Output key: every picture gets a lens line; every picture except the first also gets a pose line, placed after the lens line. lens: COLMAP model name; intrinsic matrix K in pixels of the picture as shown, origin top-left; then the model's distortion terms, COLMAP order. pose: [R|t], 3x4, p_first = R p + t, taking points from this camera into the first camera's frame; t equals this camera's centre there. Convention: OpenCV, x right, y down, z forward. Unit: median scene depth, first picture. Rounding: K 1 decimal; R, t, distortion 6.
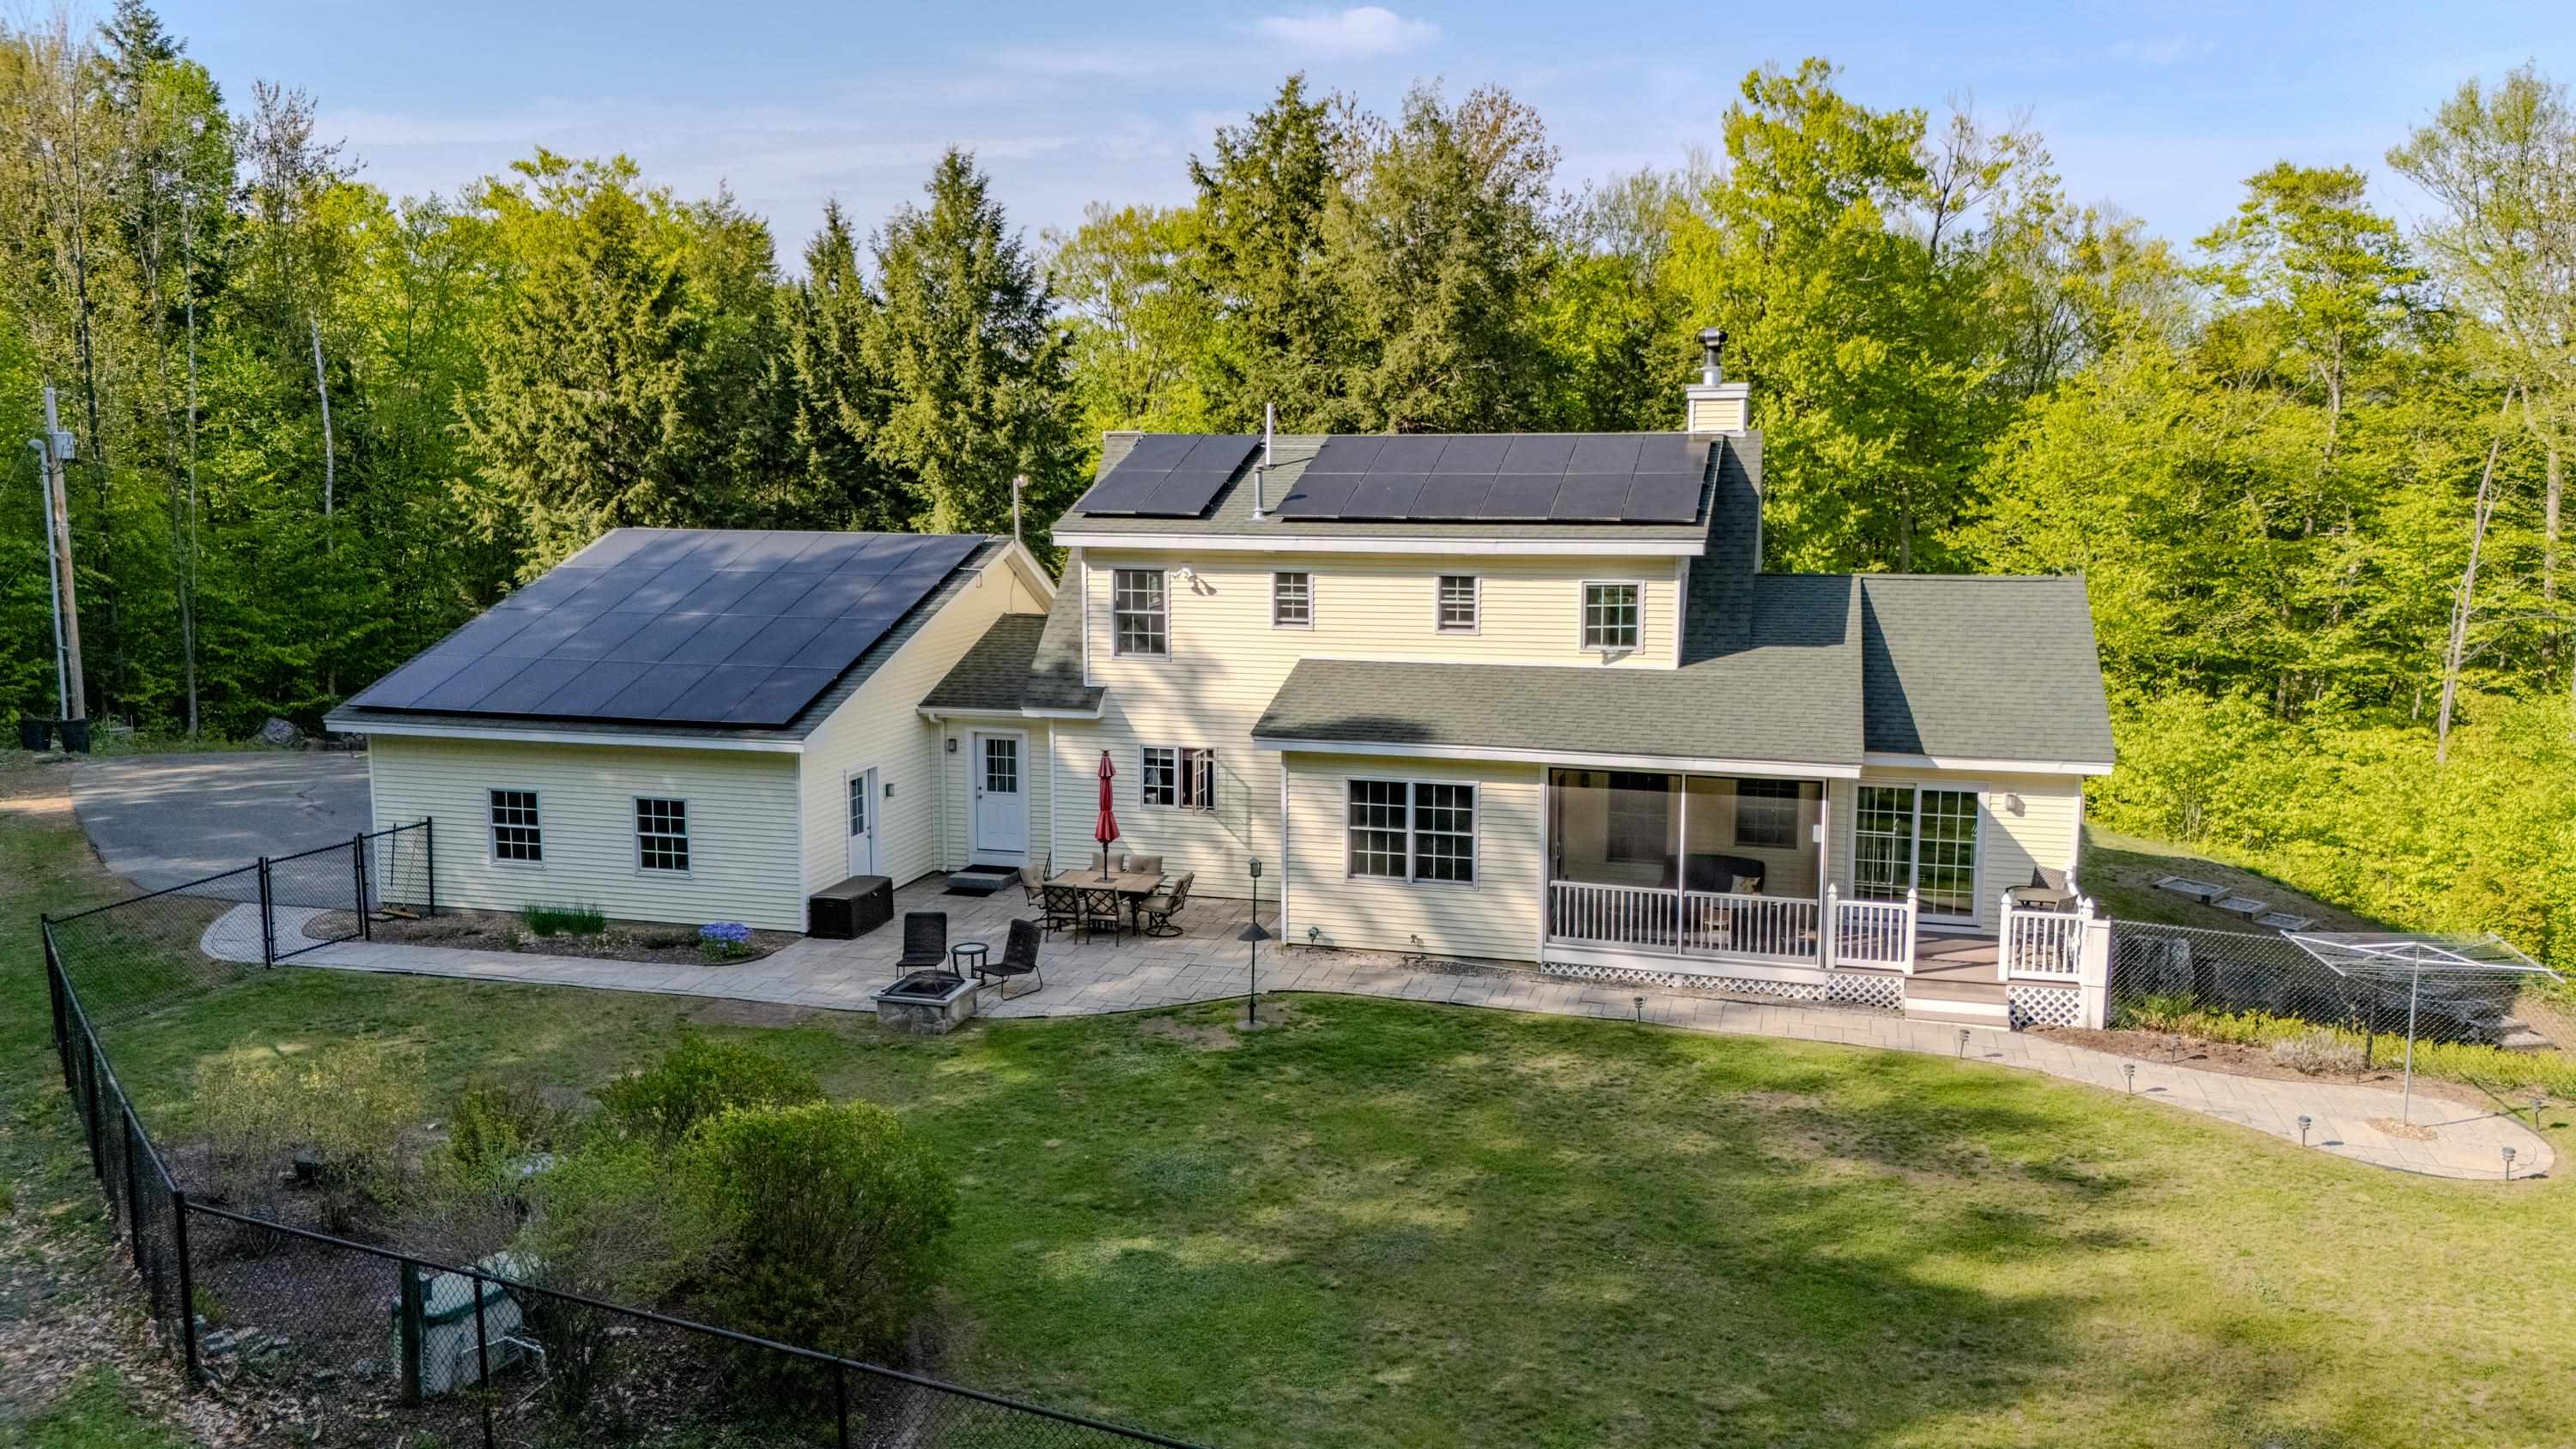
lens RADIAL K [[1911.4, 0, 1284.3], [0, 1911.4, 723.1], [0, 0, 1]] dist [0.059892, -0.064531]
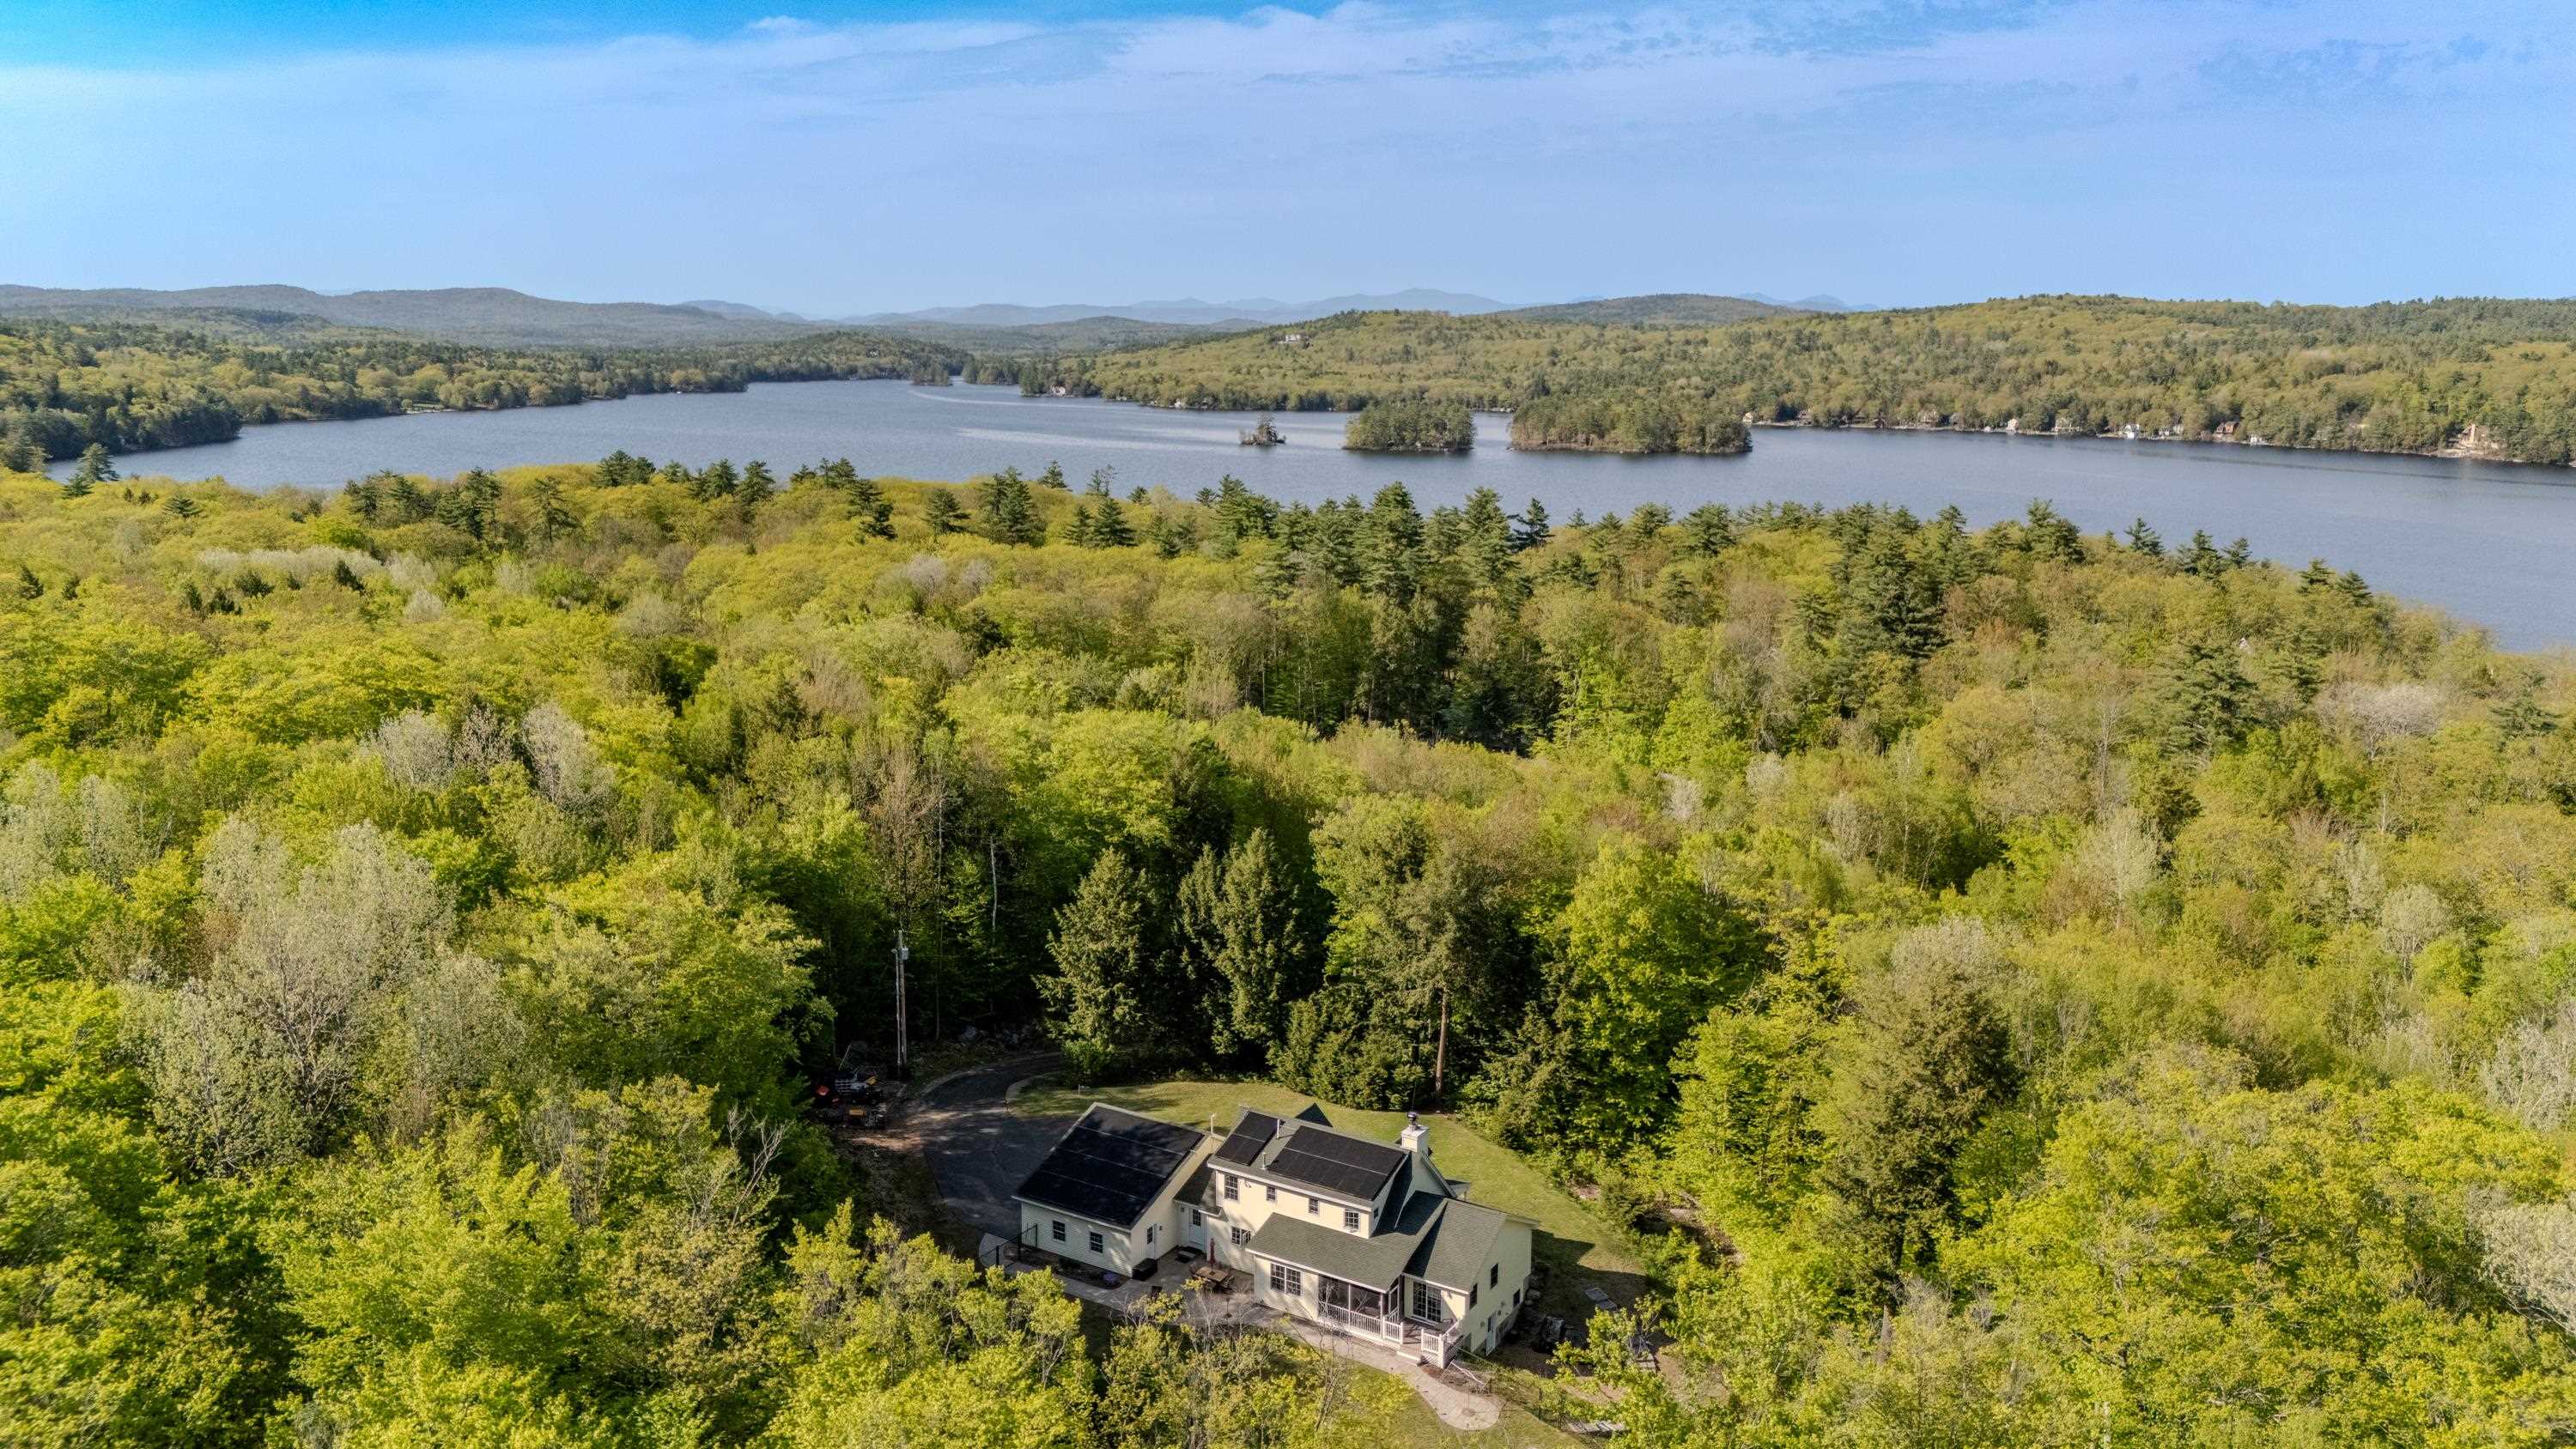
lens RADIAL K [[1905.7, 0, 1288.0], [0, 1905.7, 724.5], [0, 0, 1]] dist [0.073227, -0.084630]
pose [[0.961235, 0.061475, -0.268790, 0.883982], [-0.044640, 0.996665, 0.068307, -1.117314], [0.272093, -0.053660, 0.960774, -2.191896]]
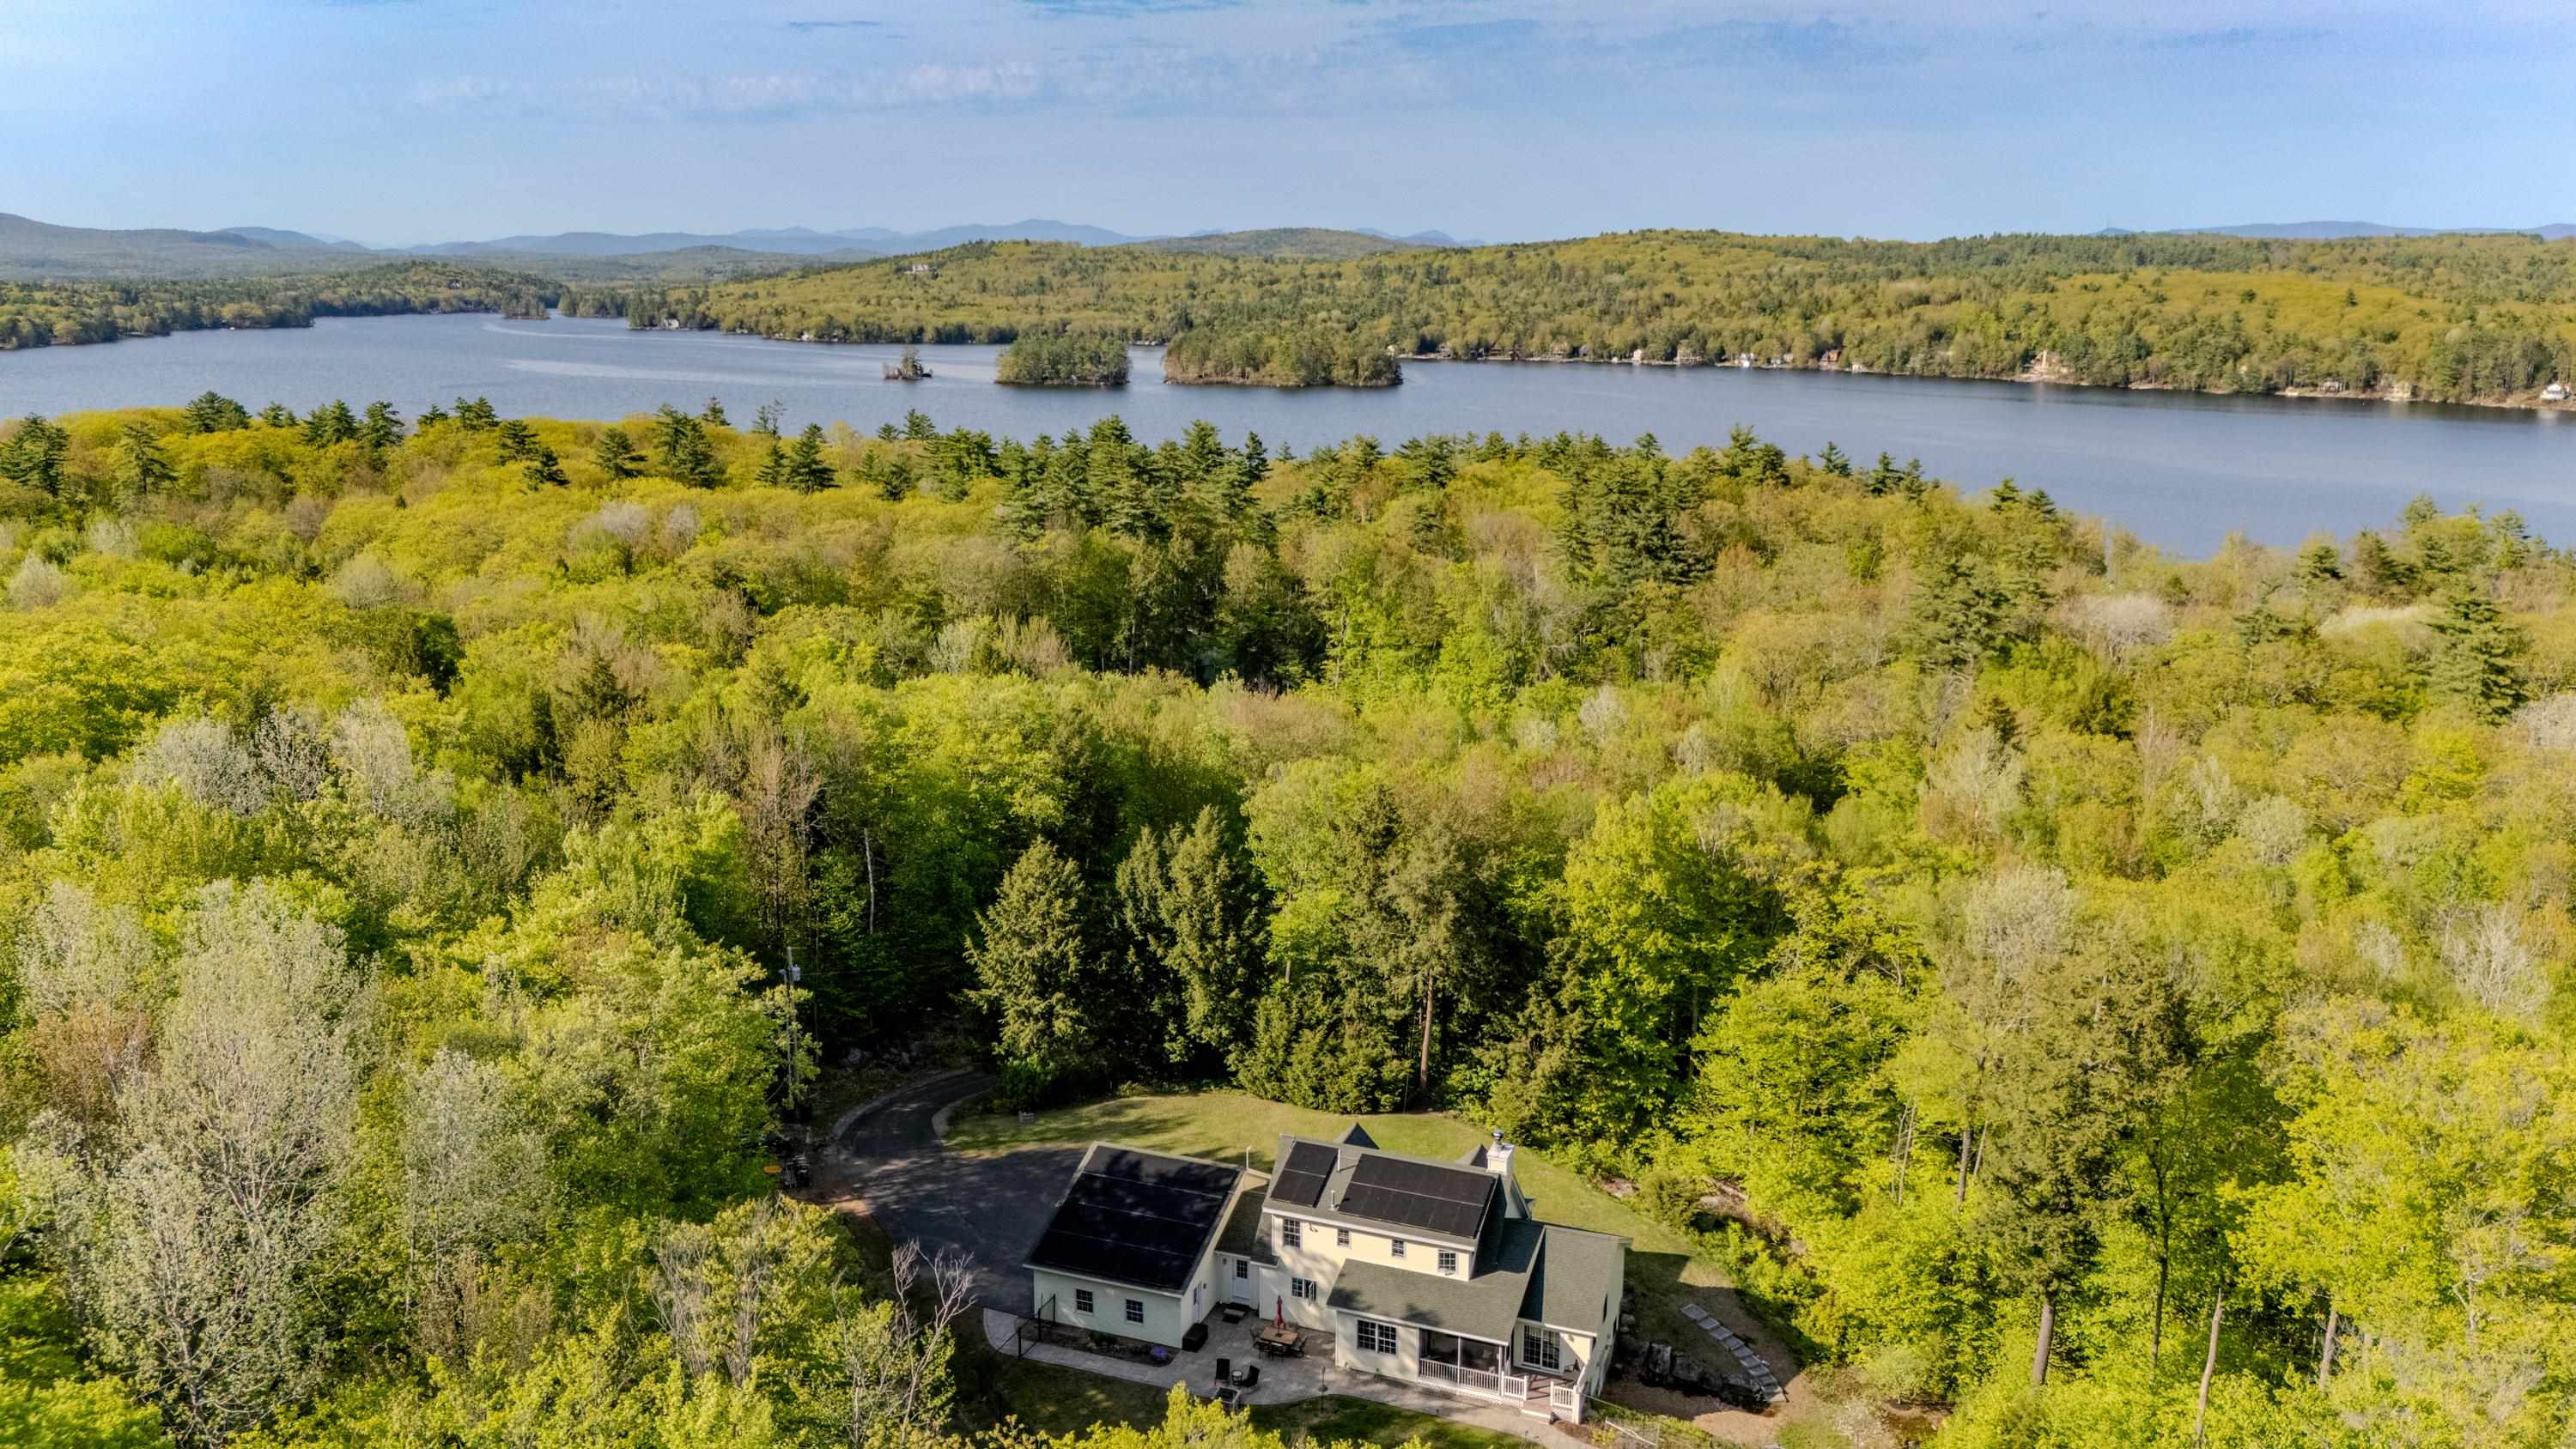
lens RADIAL K [[1911.4, 0, 1284.3], [0, 1911.4, 723.1], [0, 0, 1]] dist [0.059892, -0.064531]
pose [[0.996224, 0.026402, -0.082705, 0.134259], [-0.018558, 0.995378, 0.094223, -1.110945], [0.084810, -0.092332, 0.992110, -1.831809]]
